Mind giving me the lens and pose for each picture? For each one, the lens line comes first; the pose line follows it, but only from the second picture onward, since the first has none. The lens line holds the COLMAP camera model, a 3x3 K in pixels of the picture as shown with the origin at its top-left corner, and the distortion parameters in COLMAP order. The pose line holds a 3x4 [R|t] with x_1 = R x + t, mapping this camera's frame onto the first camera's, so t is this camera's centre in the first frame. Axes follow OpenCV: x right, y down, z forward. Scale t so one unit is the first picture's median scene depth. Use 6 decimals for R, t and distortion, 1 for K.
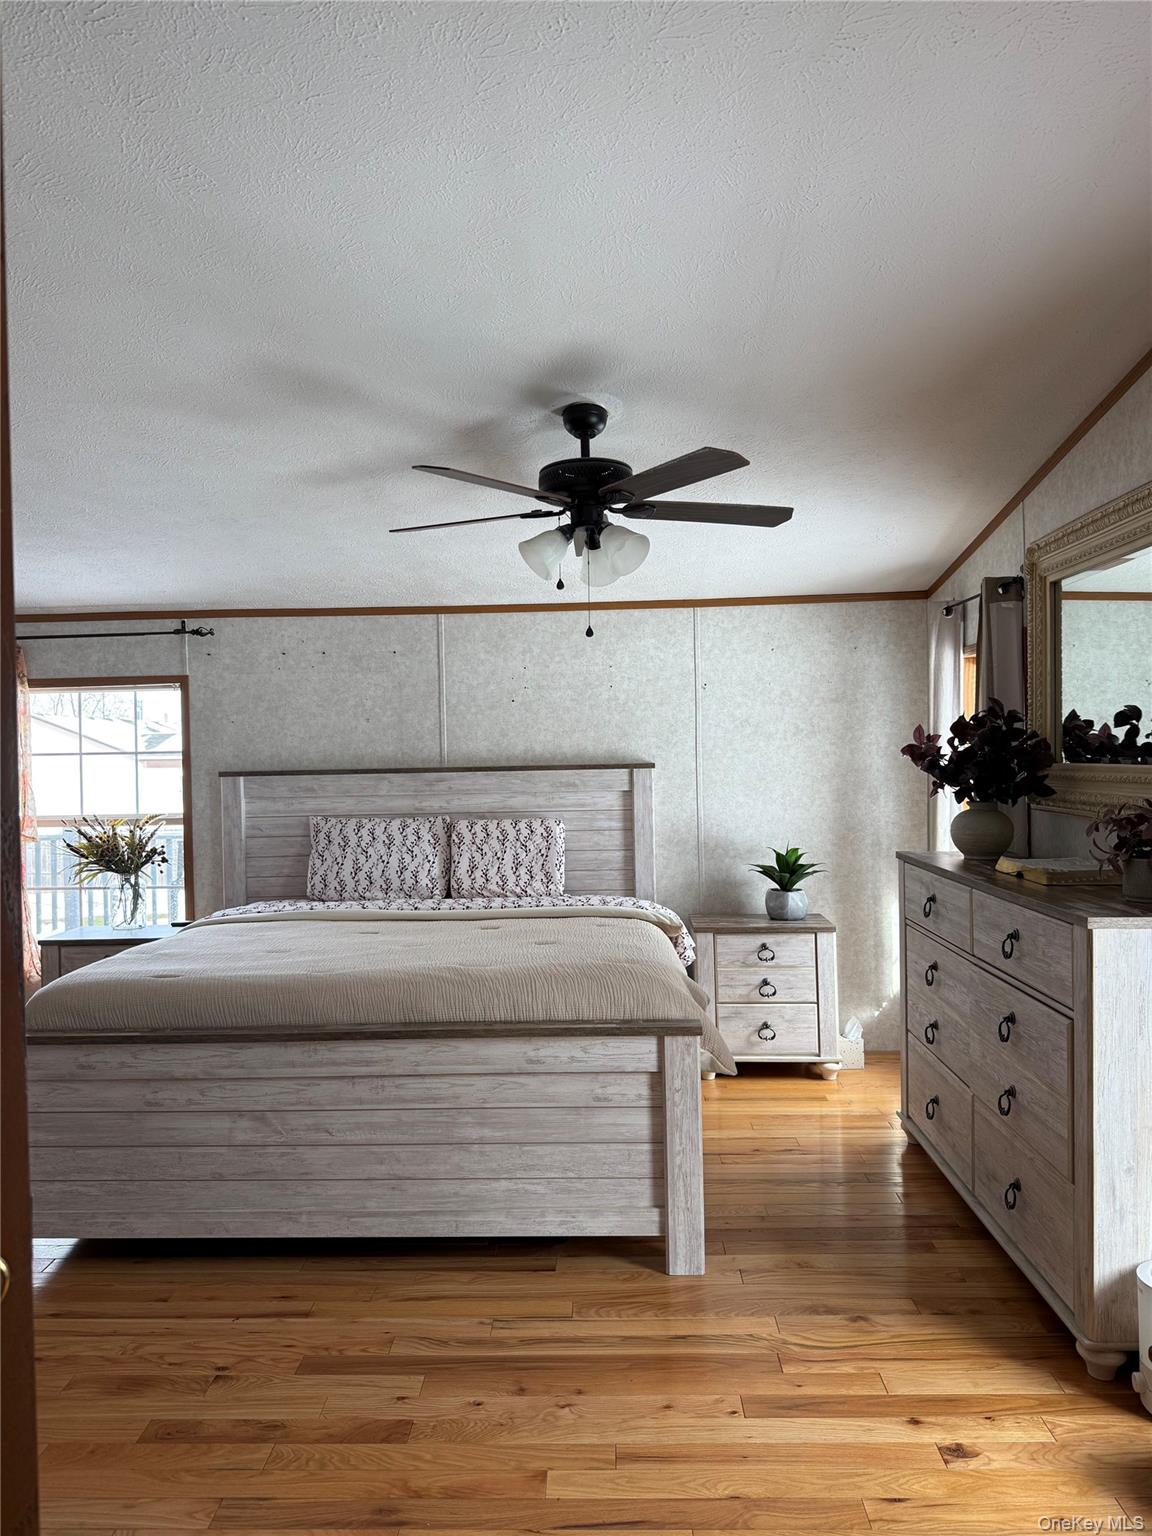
lens RADIAL K [[1065.5, 0, 576.0], [0, 1065.5, 768.0], [0, 0, 1]] dist [0.173802, -0.303195]
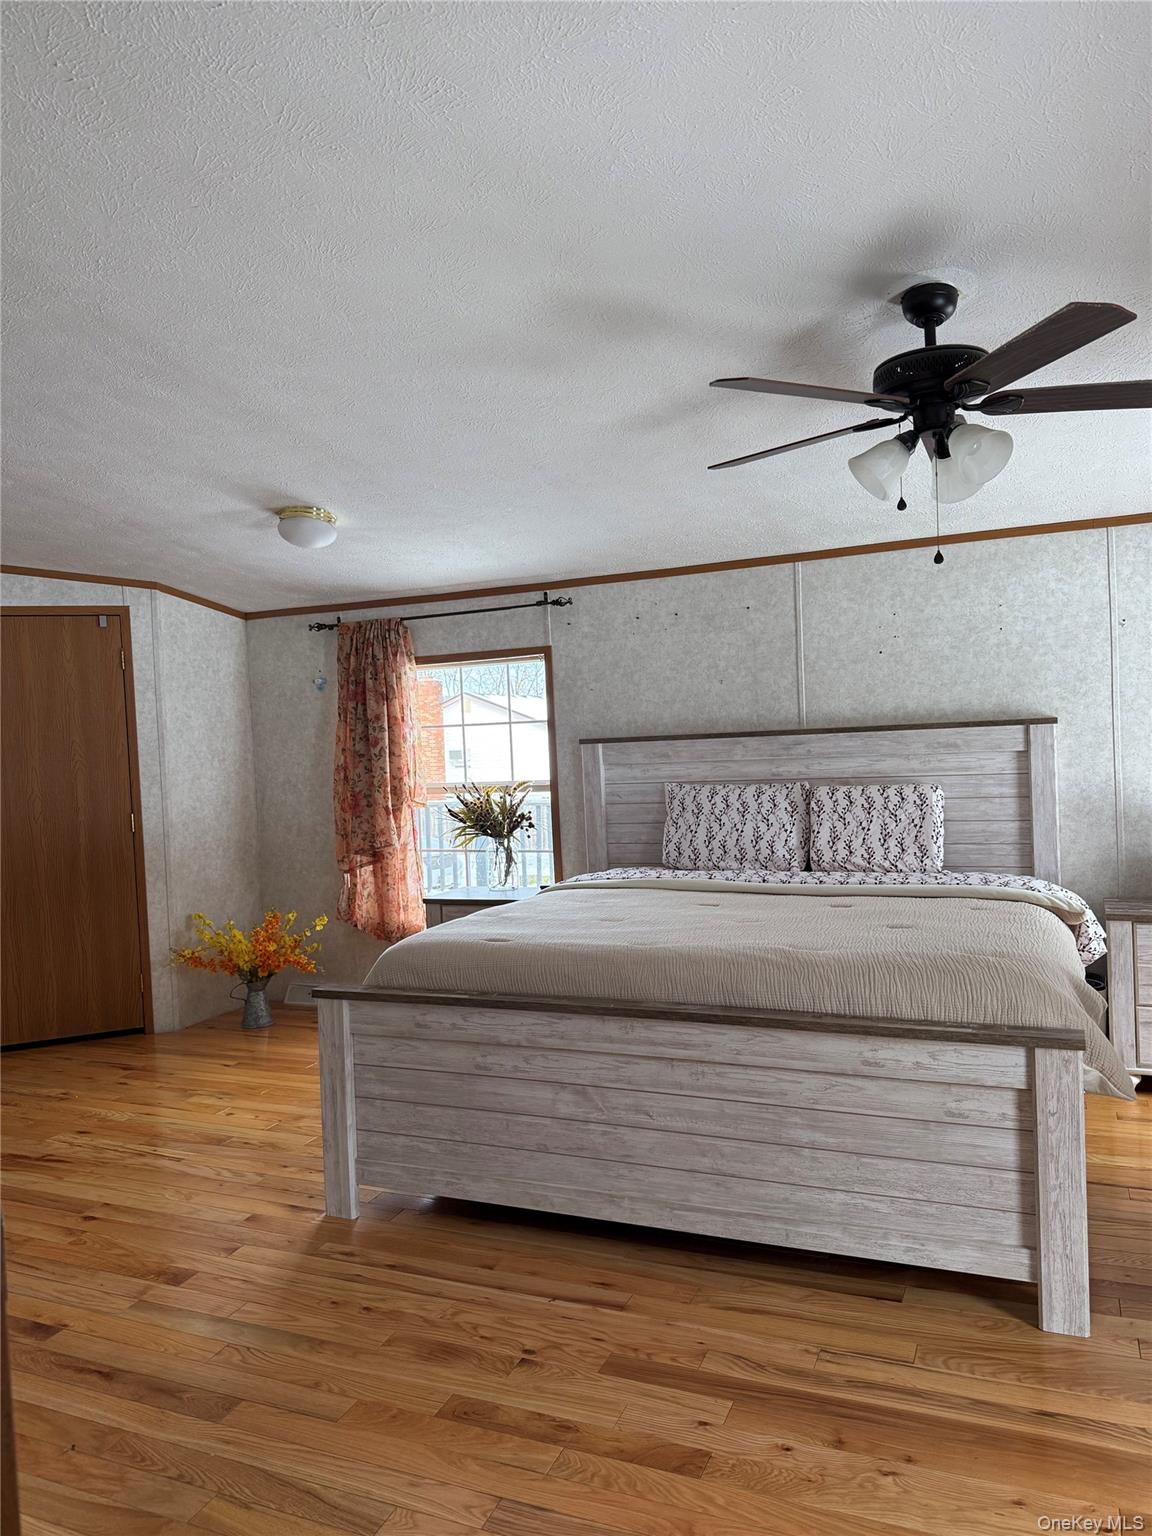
lens RADIAL K [[1079.0, 0, 576.0], [0, 1079.0, 768.0], [0, 0, 1]] dist [0.181512, -0.381809]
pose [[0.932794, -0.011470, -0.360227, 0.055464], [0.022159, 0.999428, 0.025555, 0.007980], [0.359728, -0.031820, 0.932514, 0.095753]]
